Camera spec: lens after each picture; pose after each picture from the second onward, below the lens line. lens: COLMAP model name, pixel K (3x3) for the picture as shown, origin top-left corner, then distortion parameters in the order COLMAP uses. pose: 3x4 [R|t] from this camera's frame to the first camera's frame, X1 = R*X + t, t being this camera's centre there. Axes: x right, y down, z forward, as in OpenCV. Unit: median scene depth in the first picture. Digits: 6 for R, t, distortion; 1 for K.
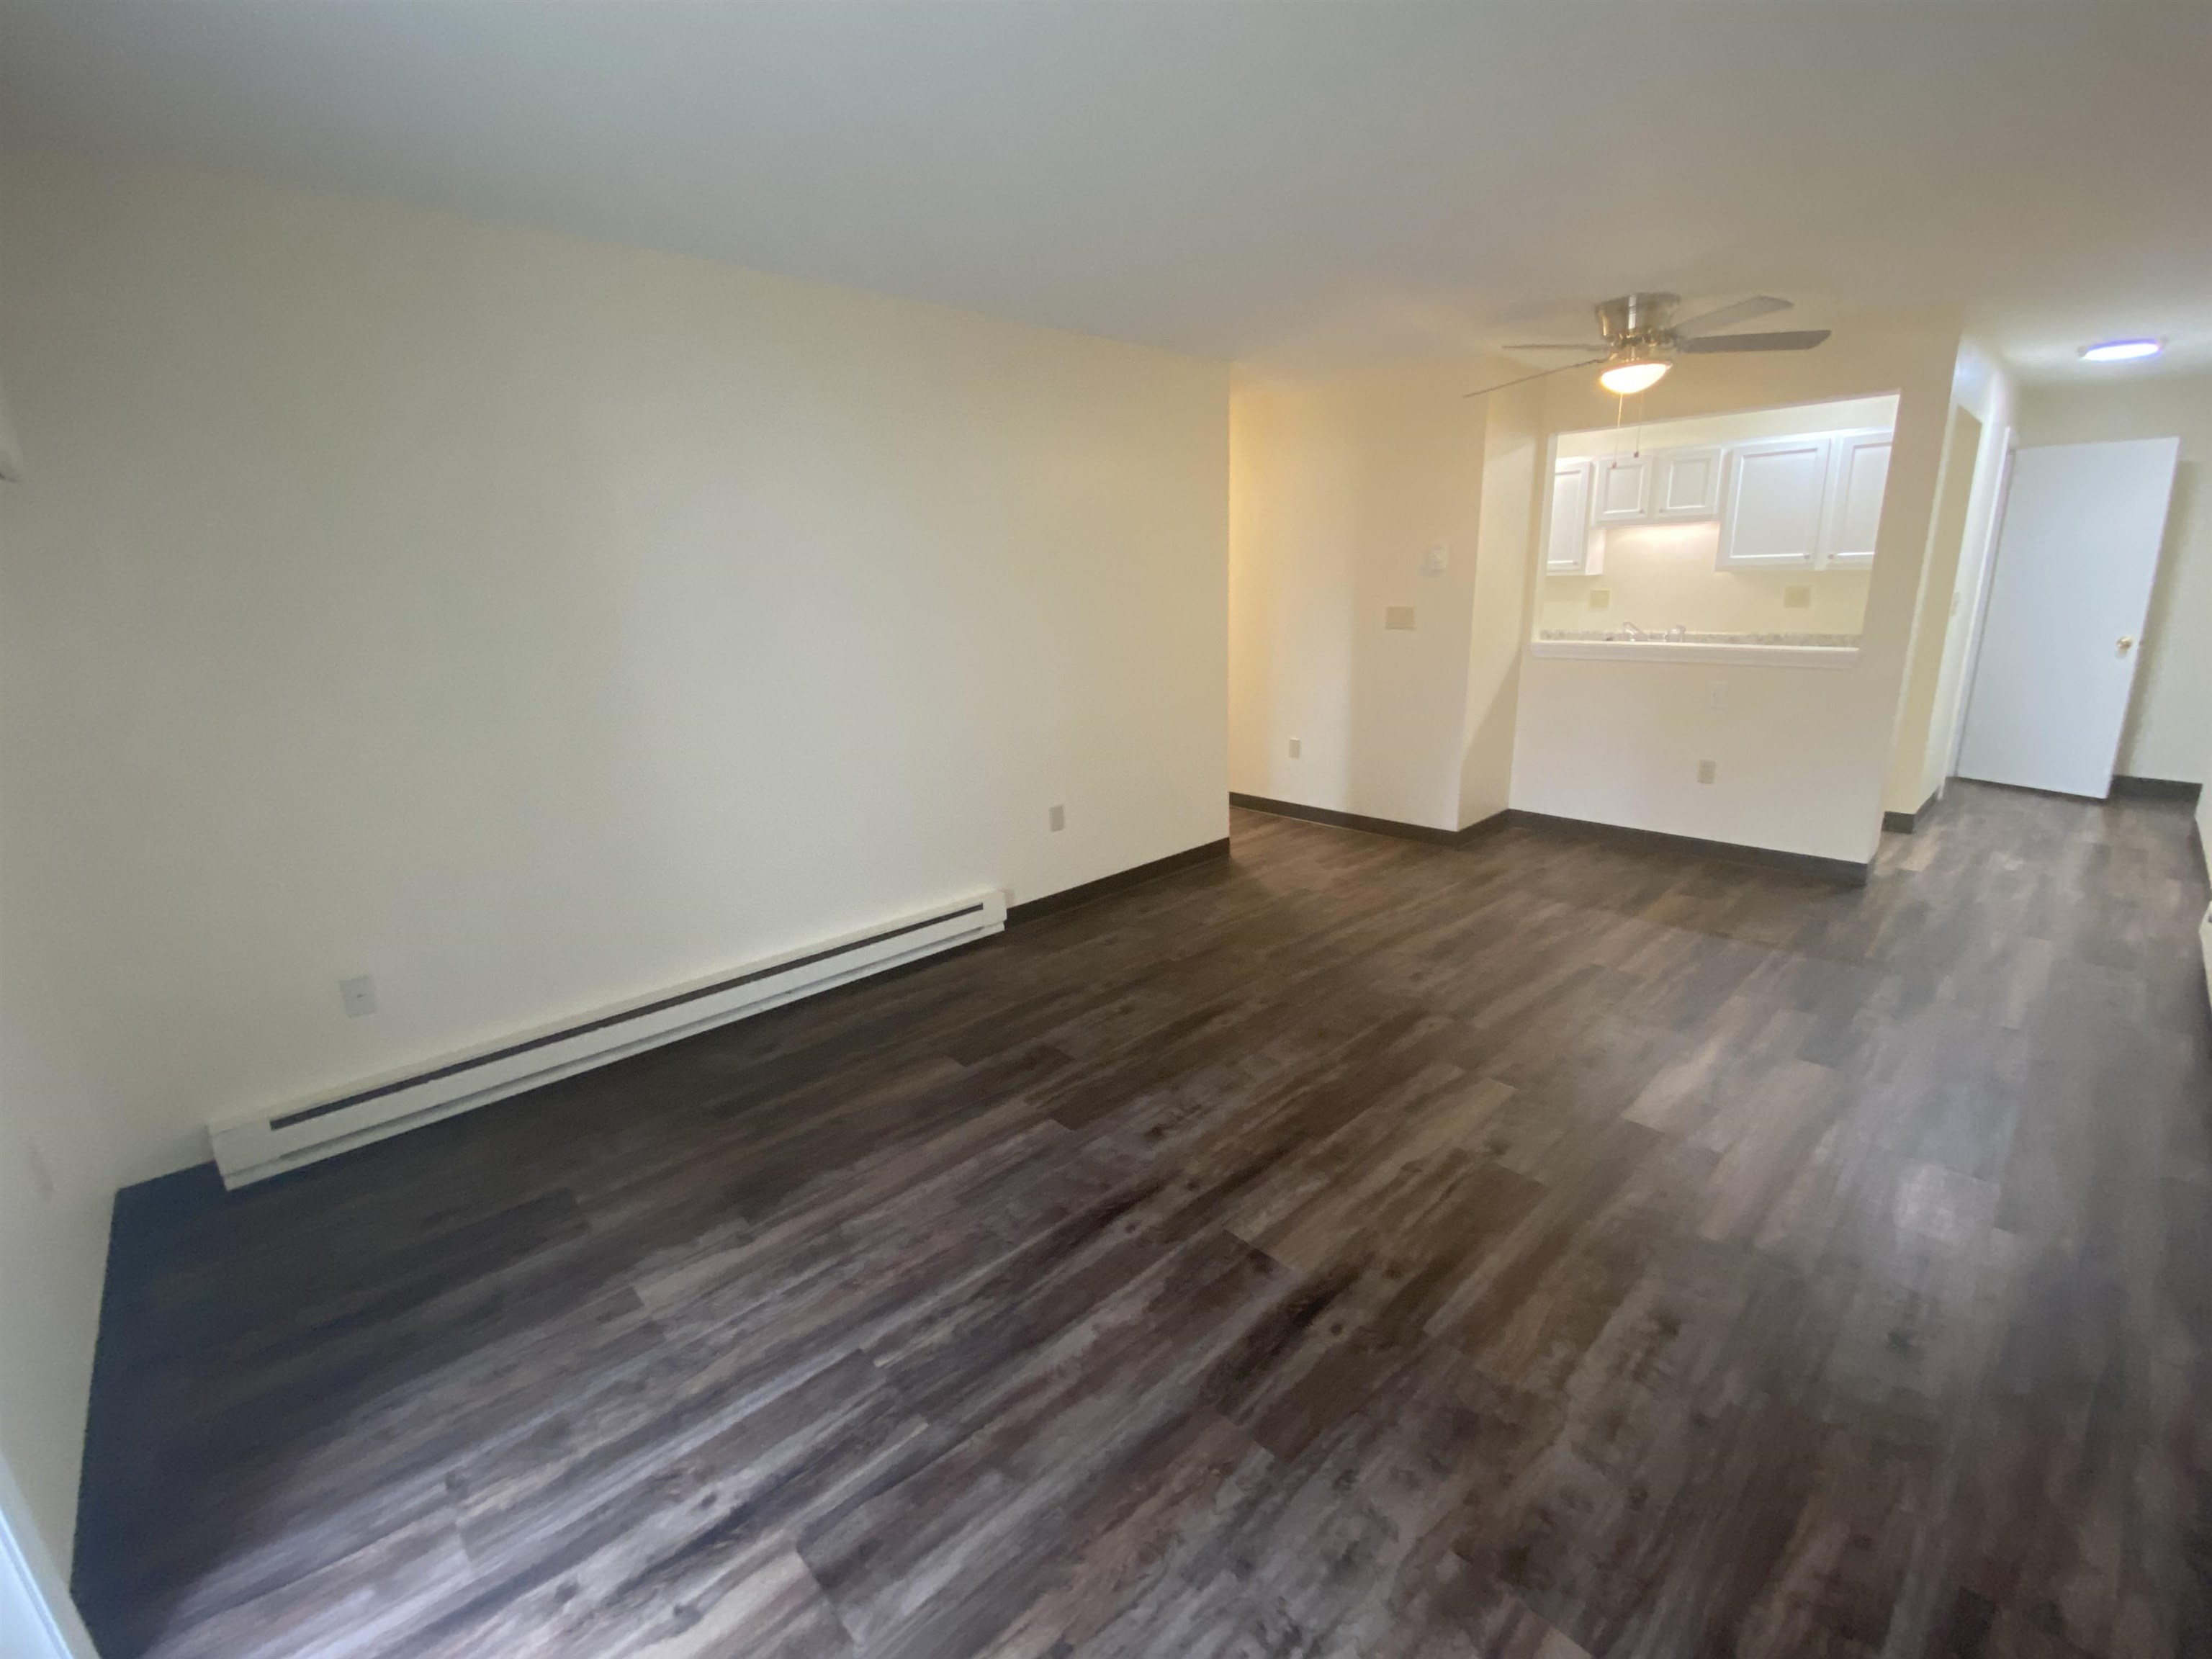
lens RADIAL K [[954.1, 0, 1098.7], [0, 954.1, 829.4], [0, 0, 1]] dist [0.036925, -0.026746]
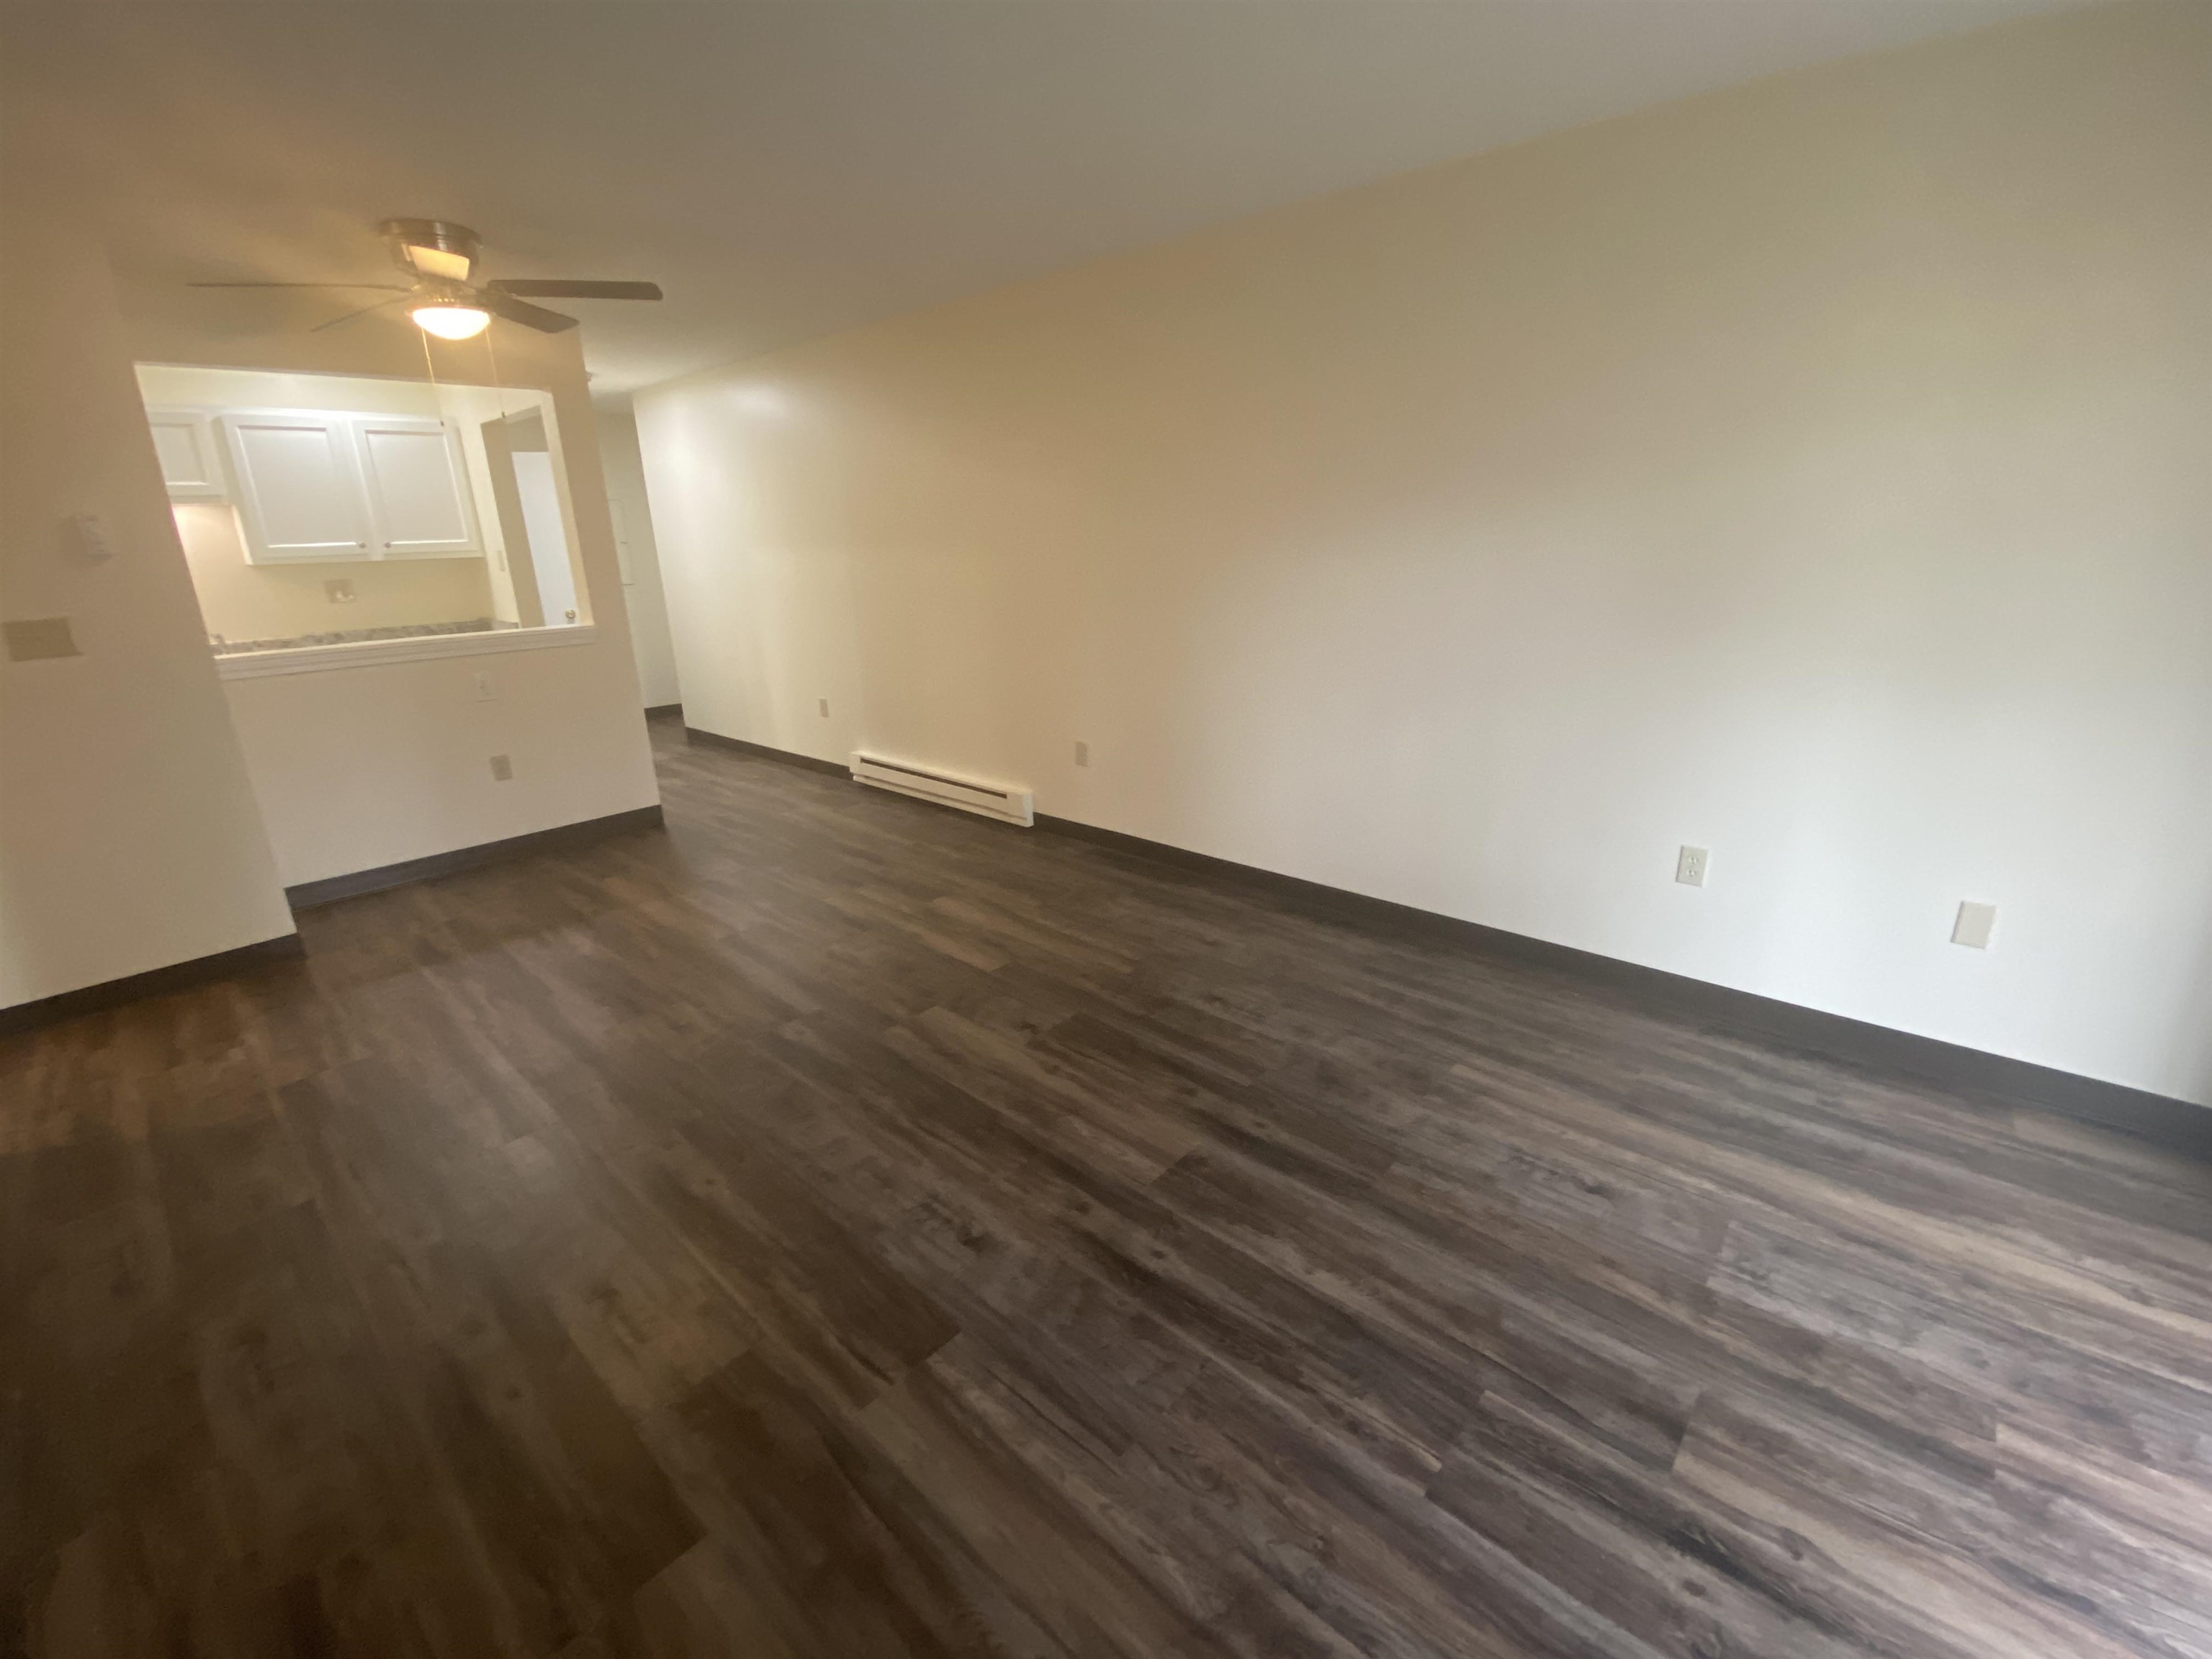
lens RADIAL K [[954.1, 0, 1098.7], [0, 954.1, 829.4], [0, 0, 1]] dist [0.036925, -0.026746]
pose [[-0.094053, -0.273704, 0.957204, -0.715637], [0.288427, 0.912742, 0.289331, -0.222443], [-0.952872, 0.303296, -0.006903, 0.949740]]
